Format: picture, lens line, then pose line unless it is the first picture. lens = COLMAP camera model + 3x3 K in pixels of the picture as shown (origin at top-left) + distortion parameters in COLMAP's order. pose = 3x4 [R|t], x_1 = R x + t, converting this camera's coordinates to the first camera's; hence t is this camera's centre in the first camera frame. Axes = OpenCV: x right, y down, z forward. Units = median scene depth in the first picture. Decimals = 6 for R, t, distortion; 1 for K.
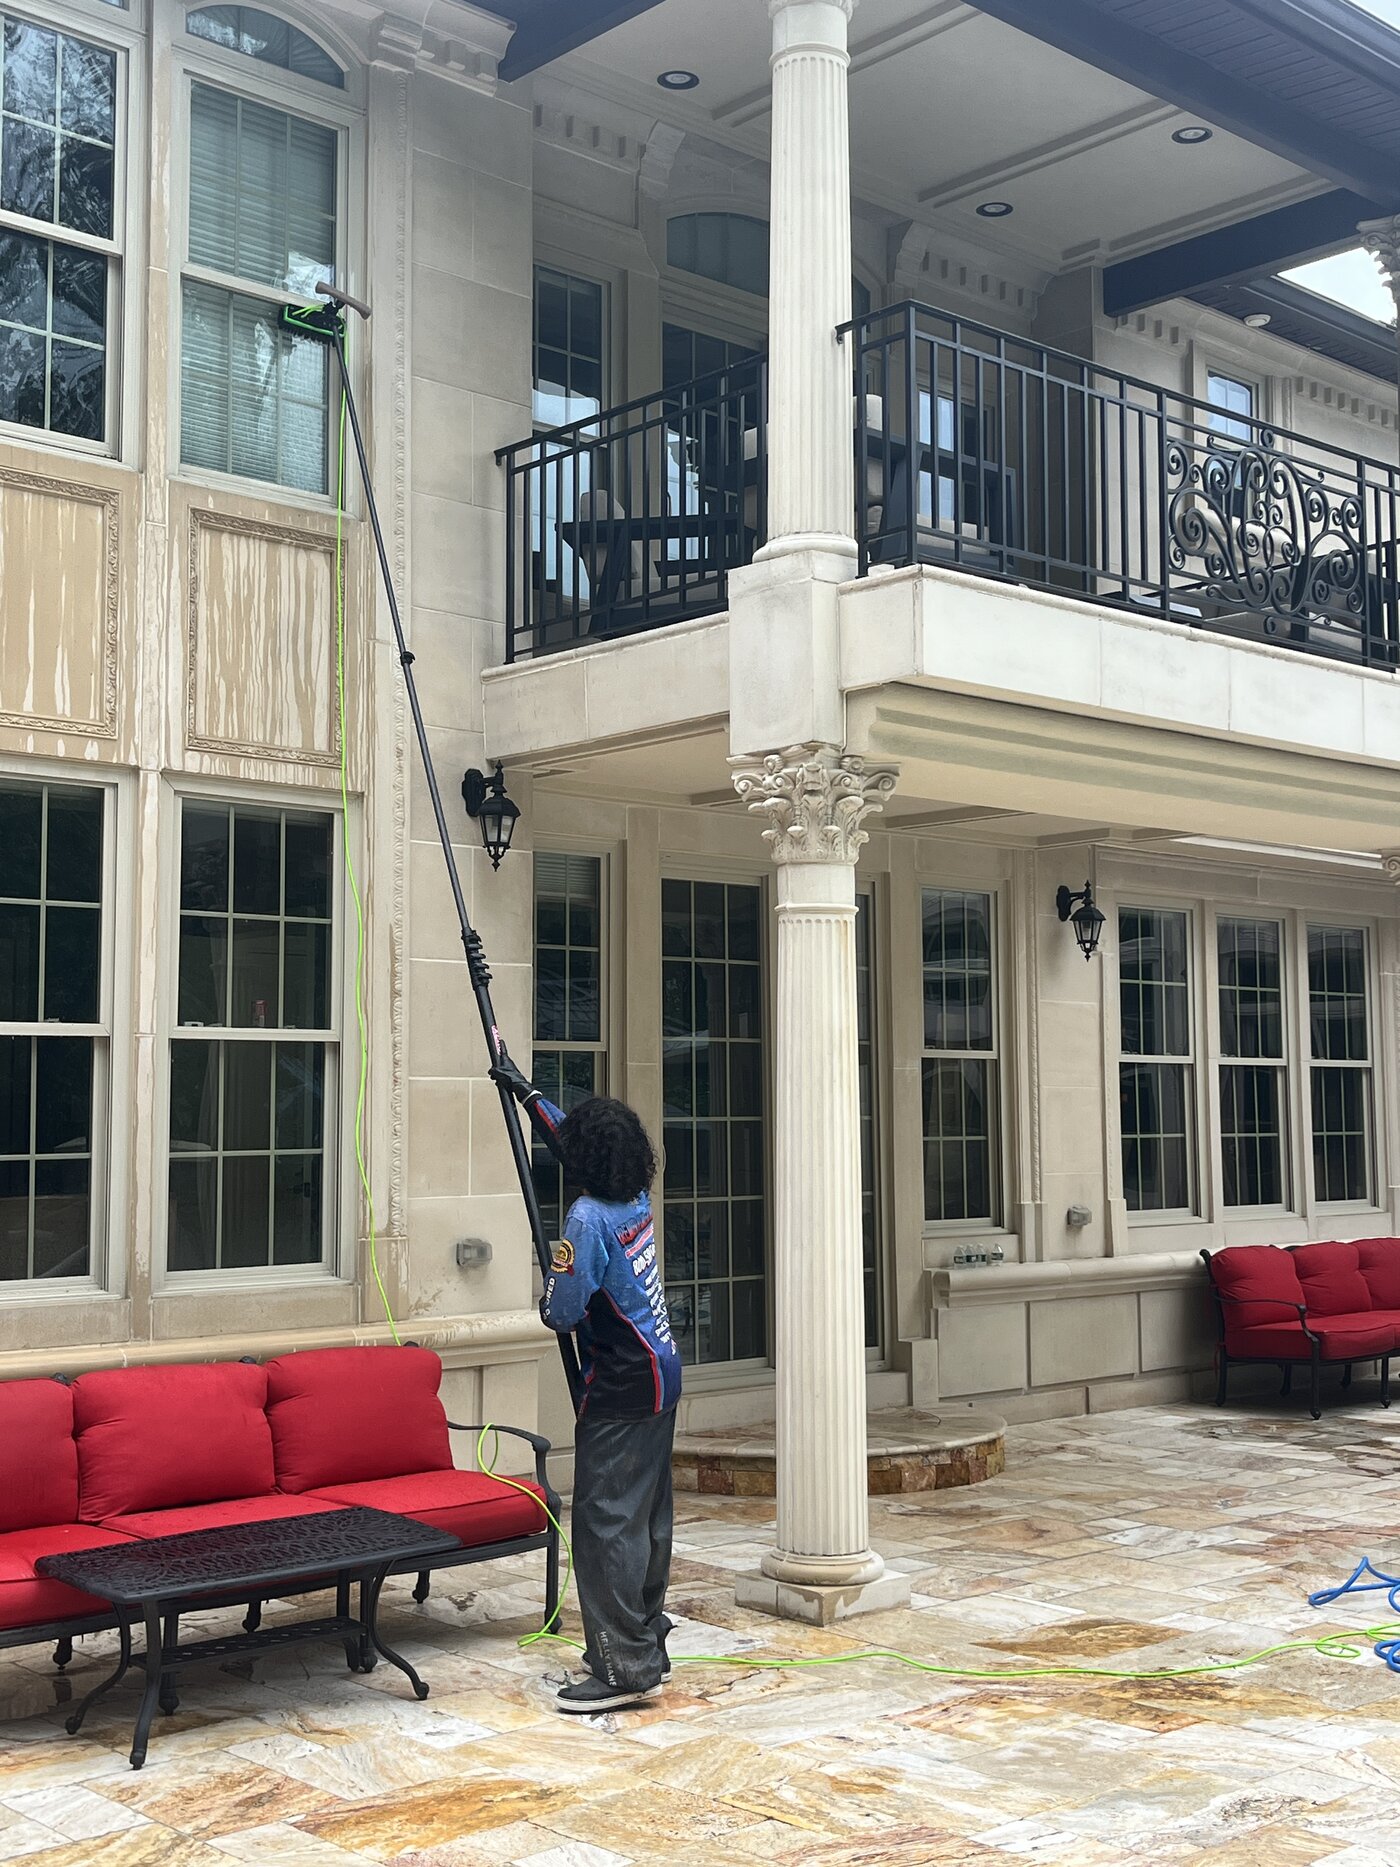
lens RADIAL K [[2227.9, 0, 704.2], [0, 2227.9, 922.0], [0, 0, 1]] dist [0.017399, 0.000000]
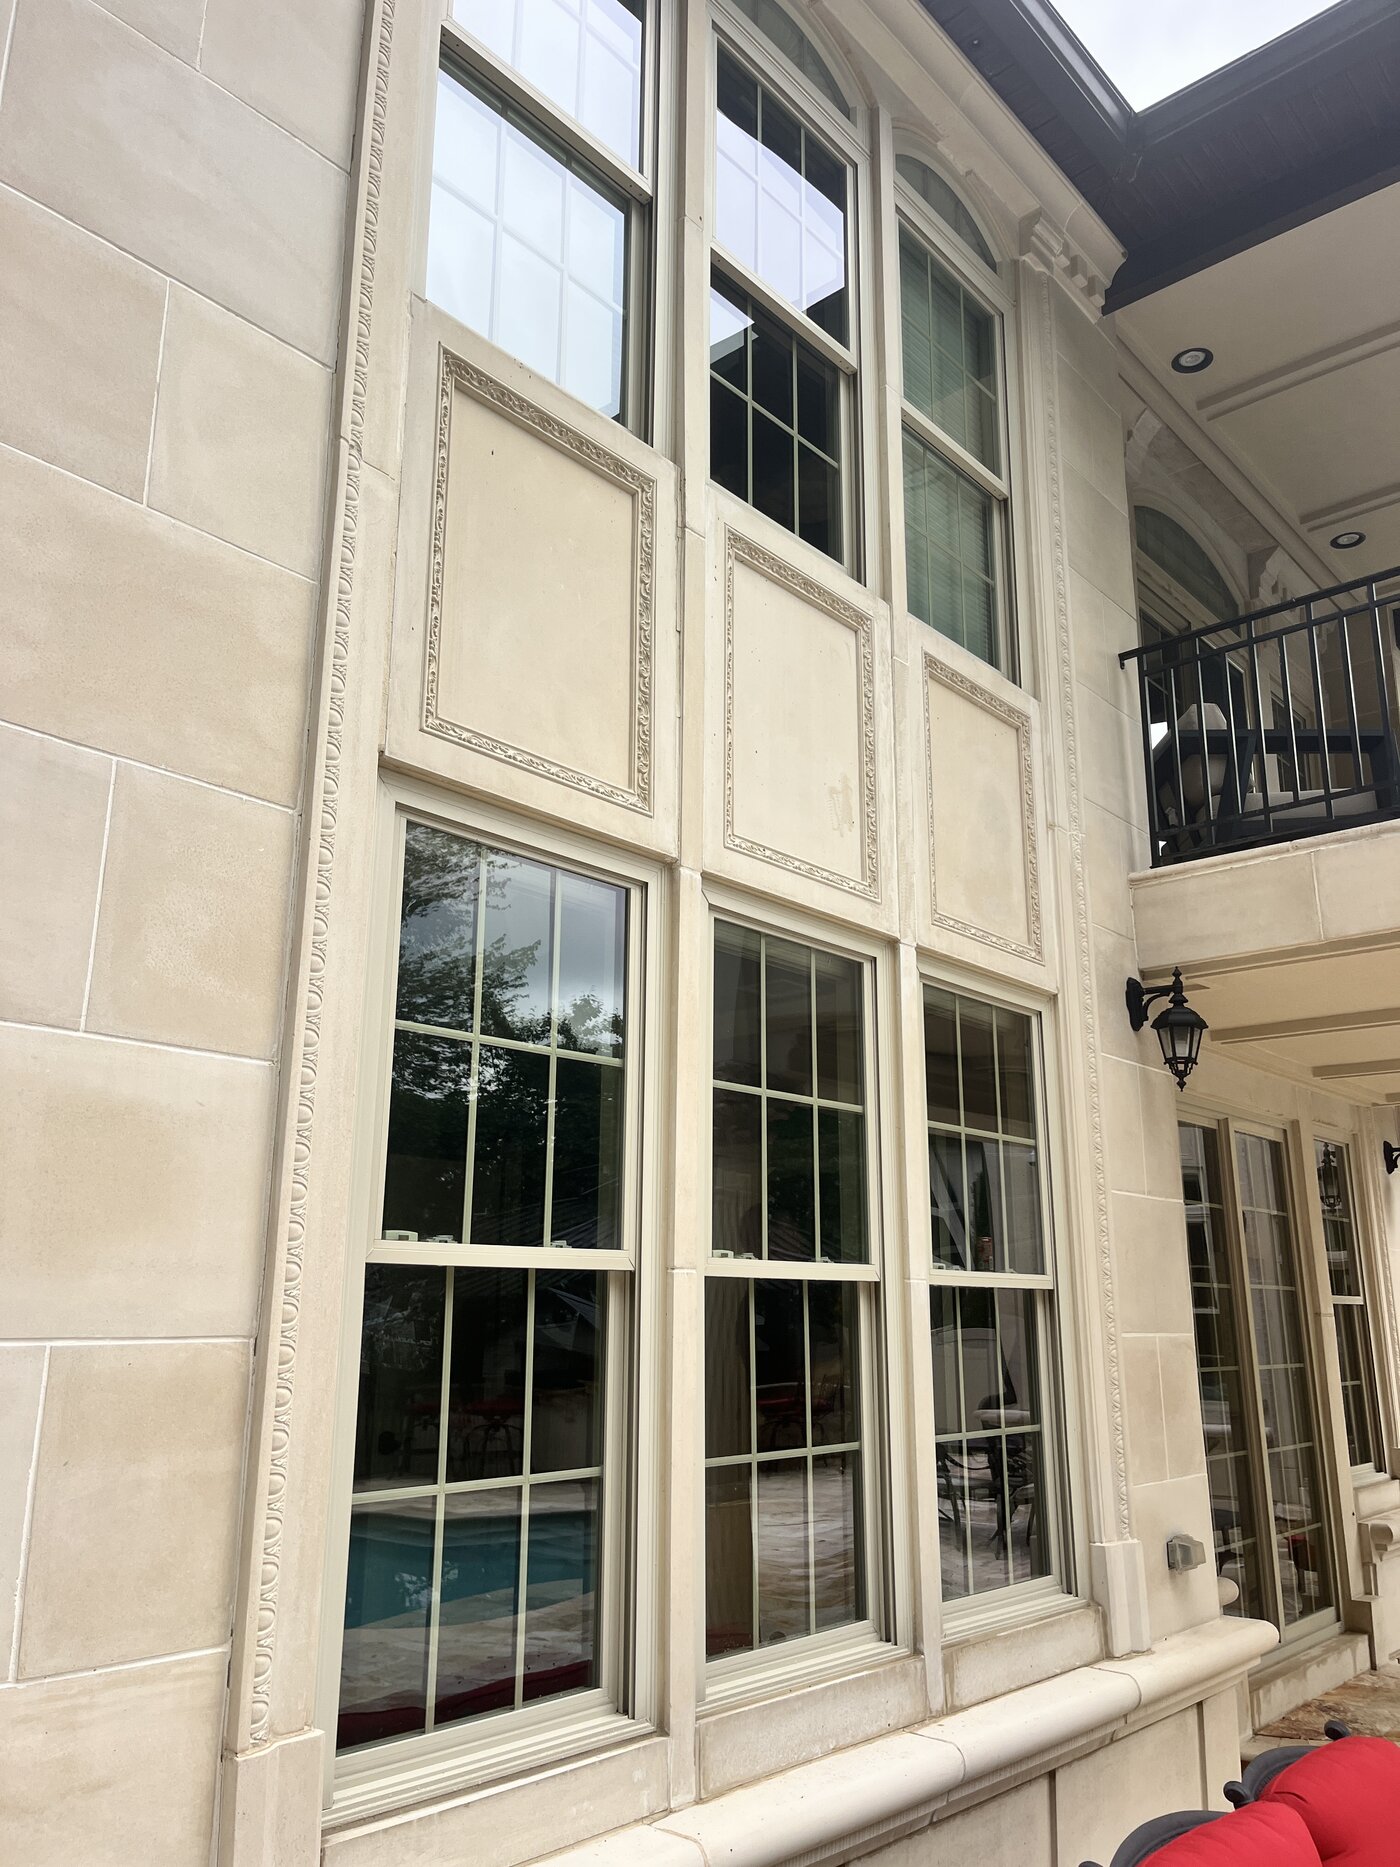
lens RADIAL K [[1429.1, 0, 690.9], [0, 1429.1, 923.8], [0, 0, 1]] dist [0.009622, 0.001017]
pose [[0.994574, 0.043429, 0.094533, -0.358585], [-0.026502, 0.984484, -0.173461, 0.016208], [-0.100600, 0.170014, 0.980293, 0.475159]]
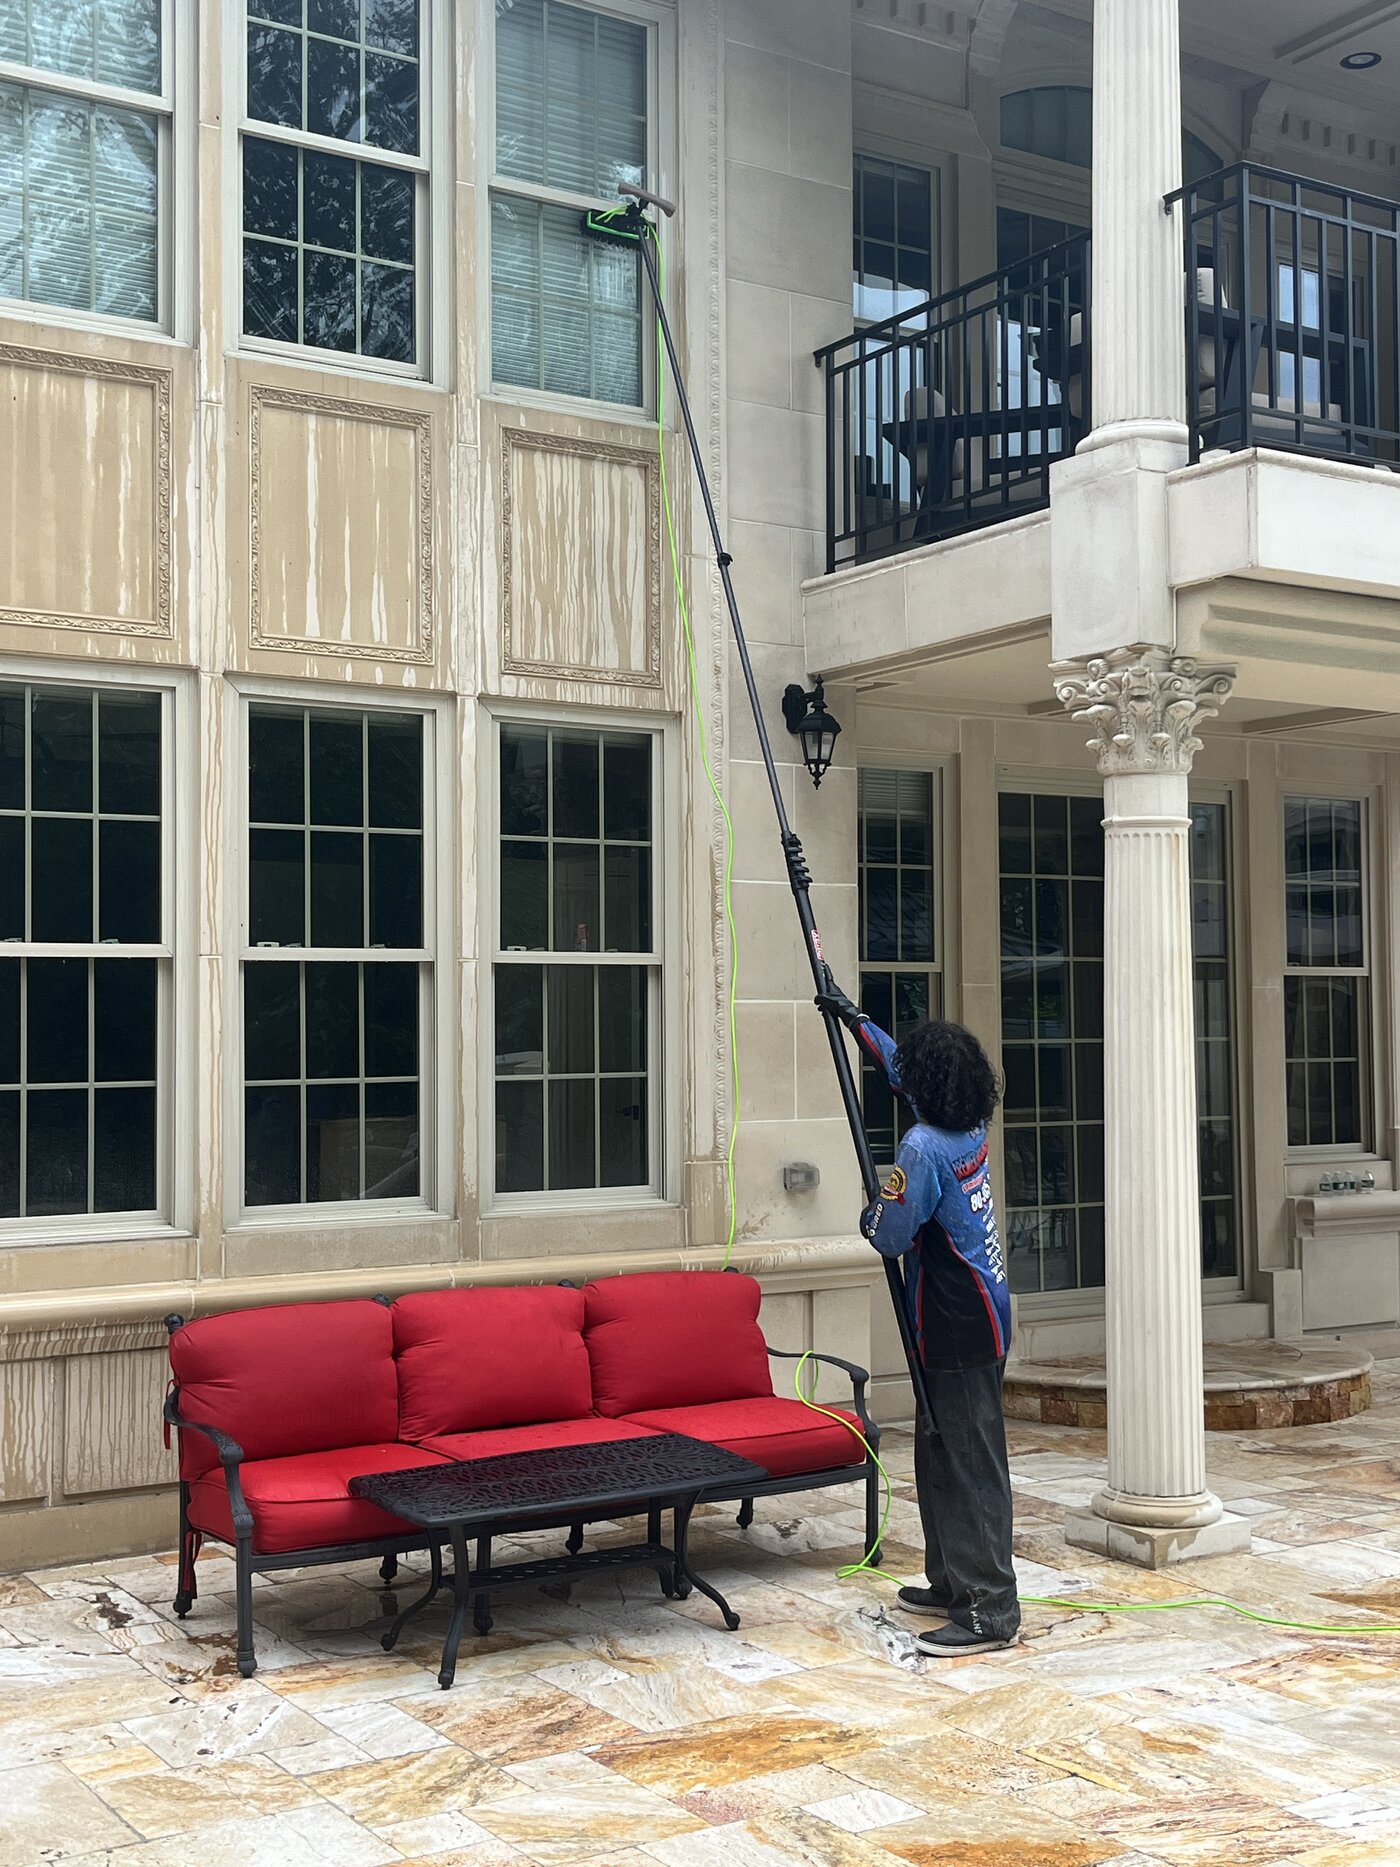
lens RADIAL K [[2227.9, 0, 709.0], [0, 2227.9, 951.0], [0, 0, 1]] dist [0.017399, 0.000000]
pose [[0.985450, -0.008832, -0.169736, 0.025686], [0.017417, 0.998639, 0.049161, -0.000700], [0.169070, -0.051402, 0.984263, 0.031005]]
